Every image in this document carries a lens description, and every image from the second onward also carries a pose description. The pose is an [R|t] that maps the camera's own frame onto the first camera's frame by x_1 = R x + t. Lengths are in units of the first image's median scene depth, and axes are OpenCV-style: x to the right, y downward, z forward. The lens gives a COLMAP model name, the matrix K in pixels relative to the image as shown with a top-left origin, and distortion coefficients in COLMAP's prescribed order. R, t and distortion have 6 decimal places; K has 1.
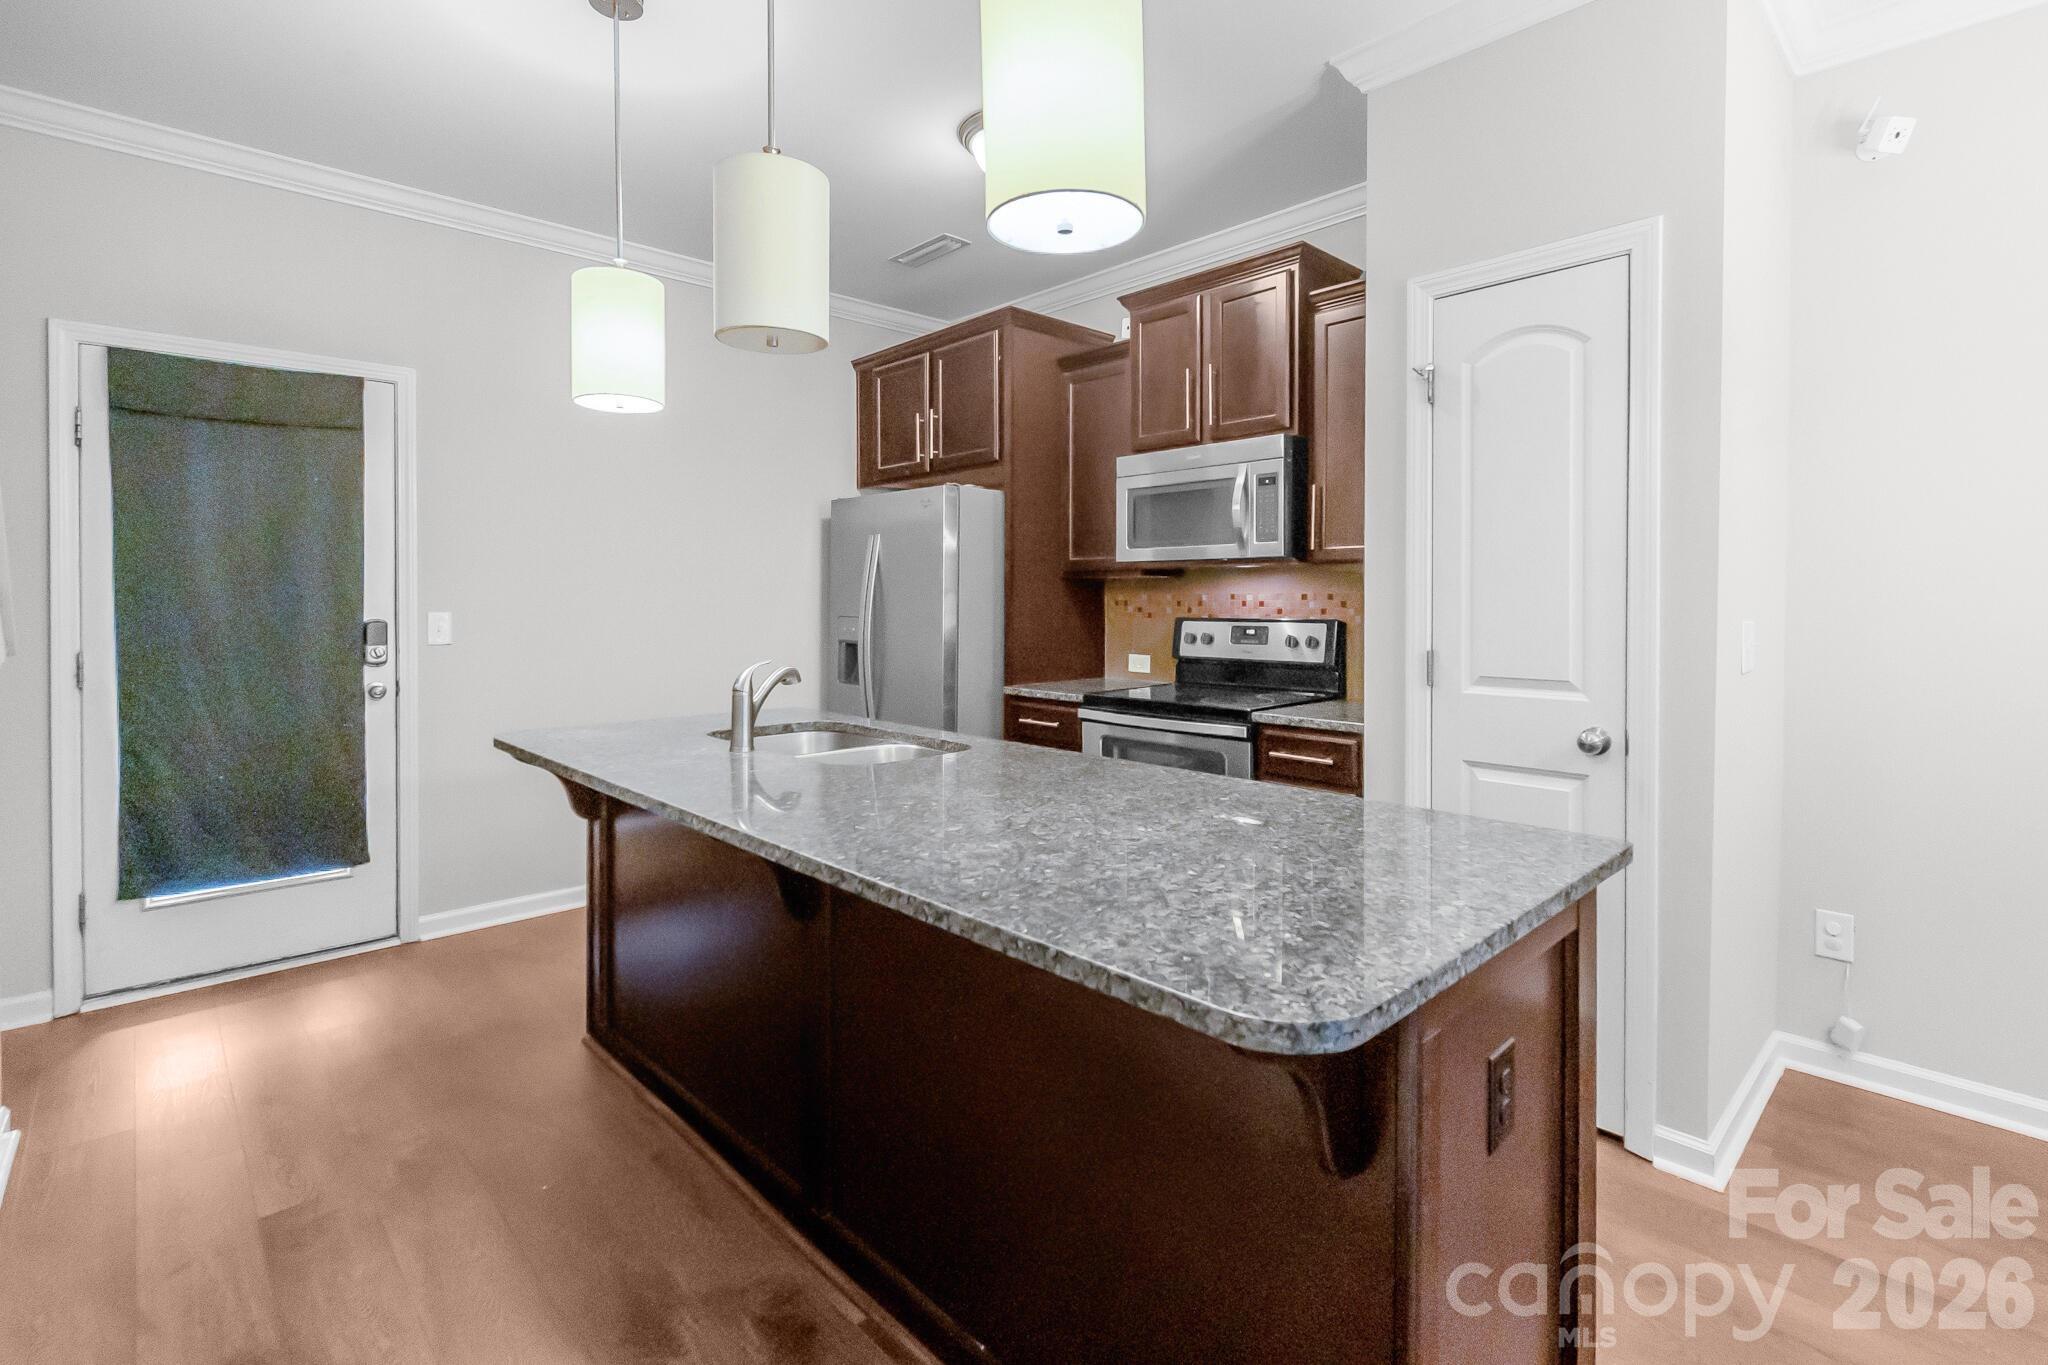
lens RADIAL K [[933.3, 0, 1038.7], [0, 933.3, 611.4], [0, 0, 1]] dist [0.007726, -0.002225]
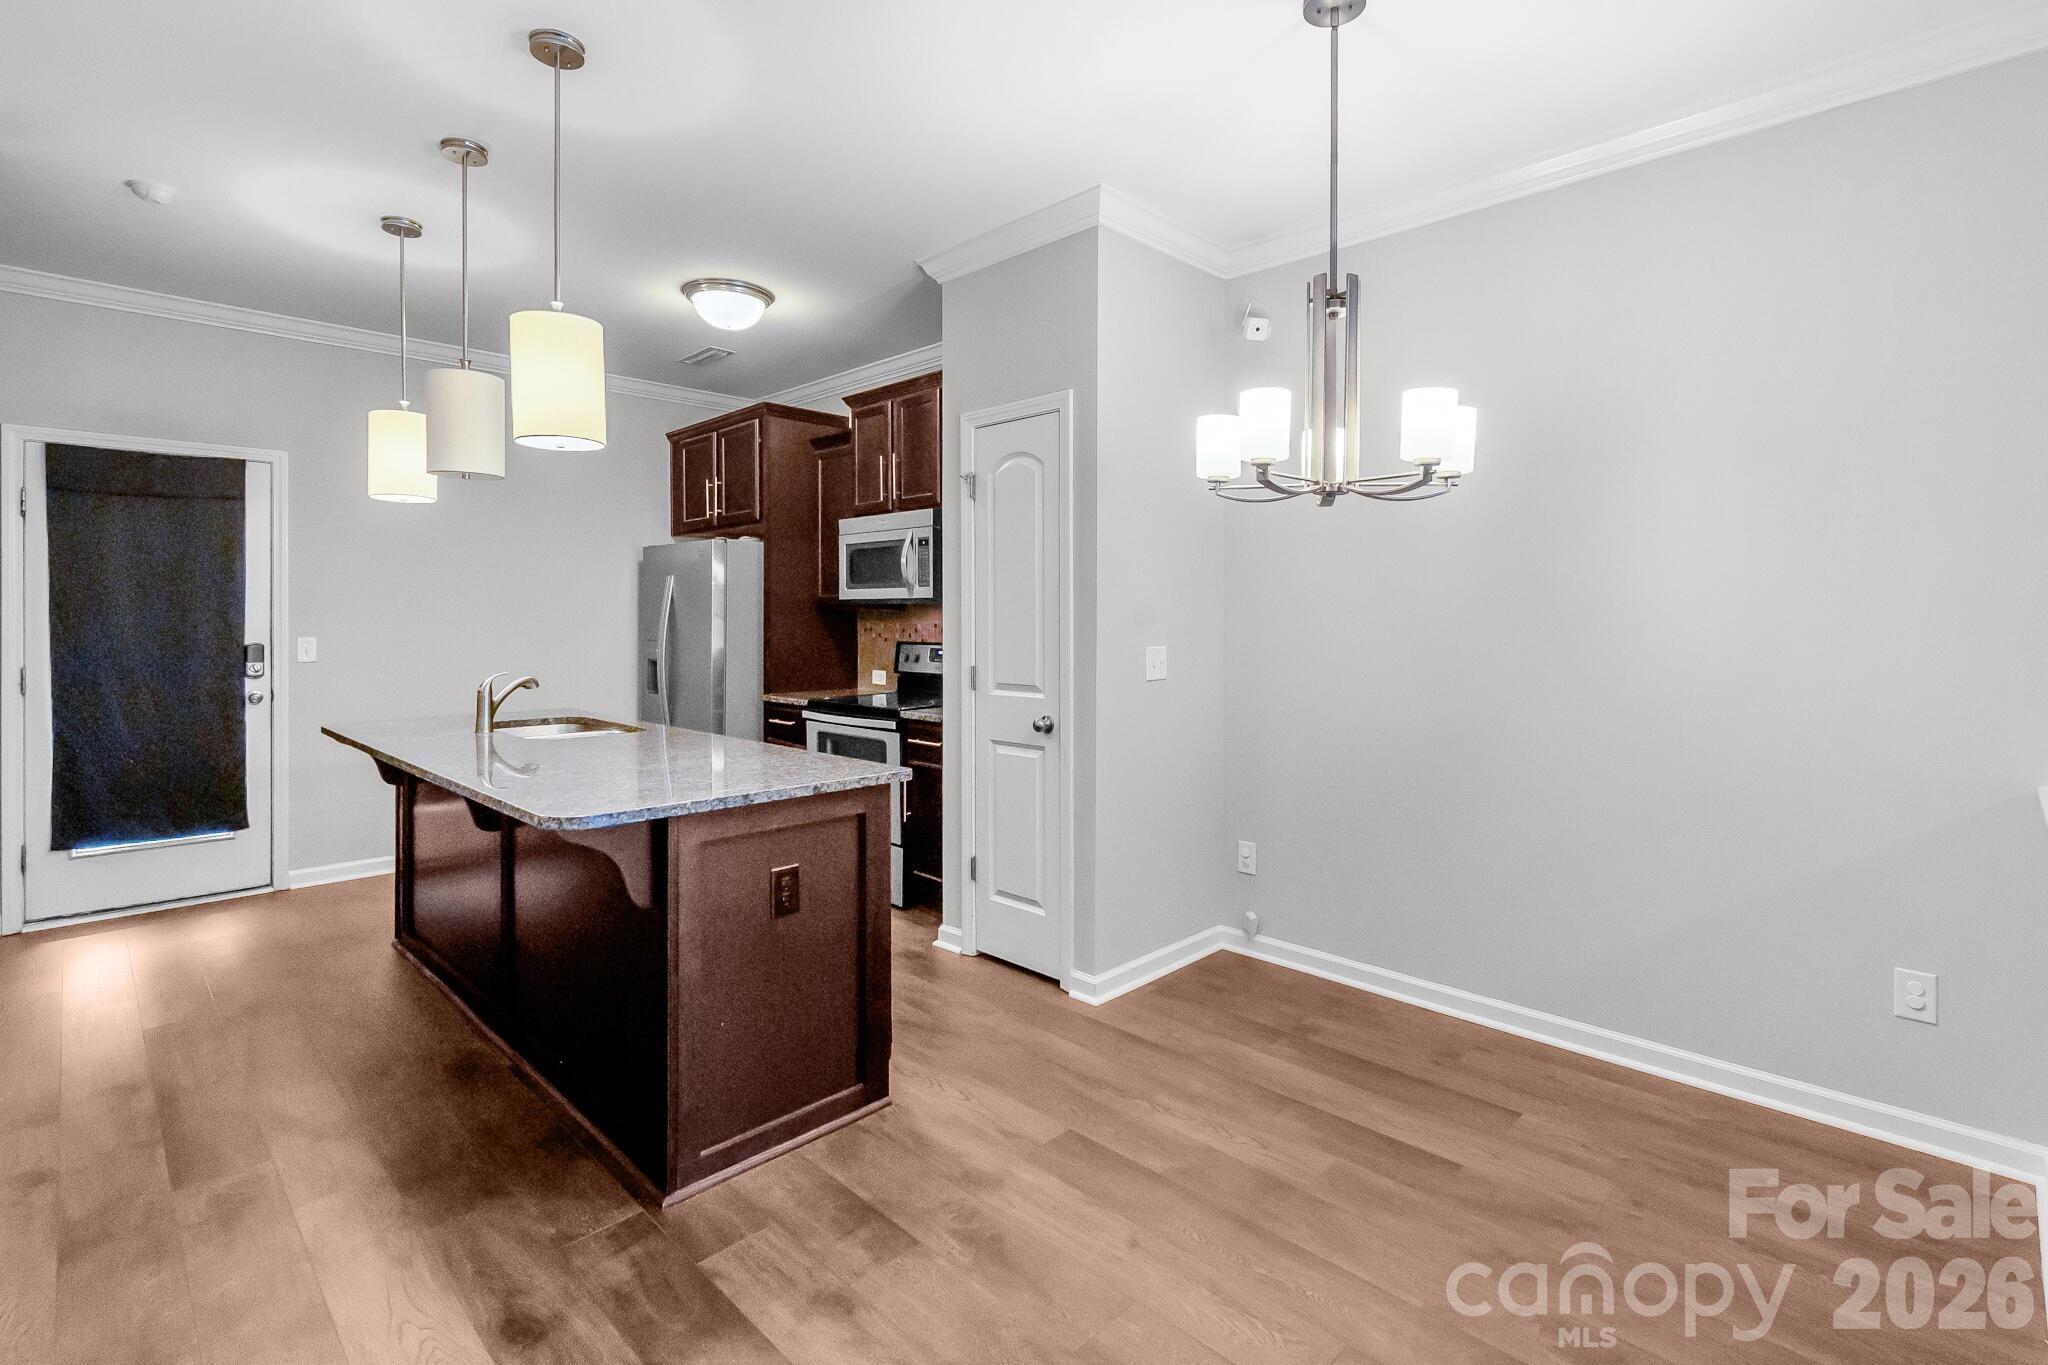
lens RADIAL K [[933.3, 0, 1031.5], [0, 933.3, 626.6], [0, 0, 1]] dist [0.007726, -0.002225]
pose [[0.999524, 0.002020, 0.030777, 0.354810], [-0.001862, 0.999985, -0.005157, -0.009668], [-0.030787, 0.005097, 0.999513, -0.362187]]
